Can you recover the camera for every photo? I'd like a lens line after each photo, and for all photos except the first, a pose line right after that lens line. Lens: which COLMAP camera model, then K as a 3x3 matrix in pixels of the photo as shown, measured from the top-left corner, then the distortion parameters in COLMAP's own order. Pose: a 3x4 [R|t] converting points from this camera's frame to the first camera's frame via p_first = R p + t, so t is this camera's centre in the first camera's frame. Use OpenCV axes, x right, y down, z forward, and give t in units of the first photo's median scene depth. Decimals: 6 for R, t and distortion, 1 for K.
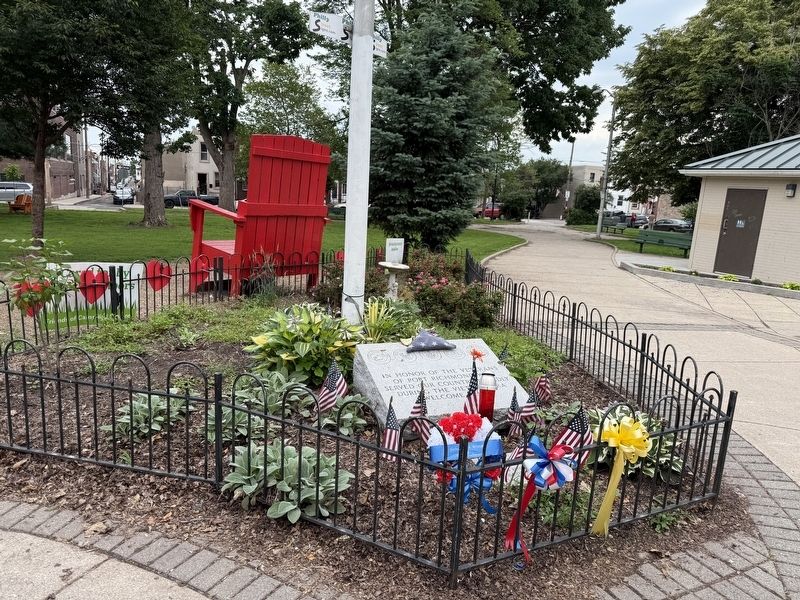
lens RADIAL K [[577.5, 0, 400.0], [0, 577.5, 300.0], [0, 0, 1]] dist [0.054607, -0.061512]
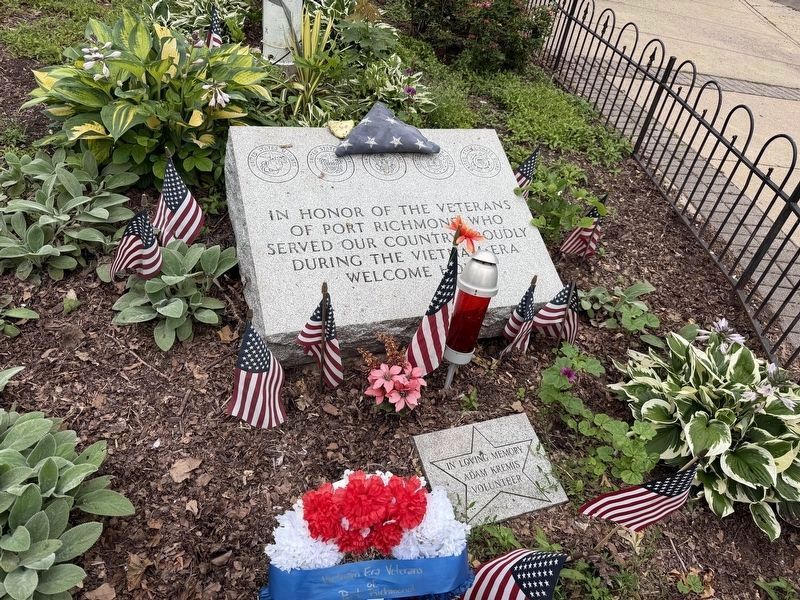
lens RADIAL K [[577.5, 0, 400.0], [0, 577.5, 300.0], [0, 0, 1]] dist [0.054607, -0.061512]
pose [[0.991790, 0.125370, 0.025193, 0.067957], [-0.121496, 0.862384, 0.491460, -0.052171], [0.039888, -0.490486, 0.870536, 0.505676]]
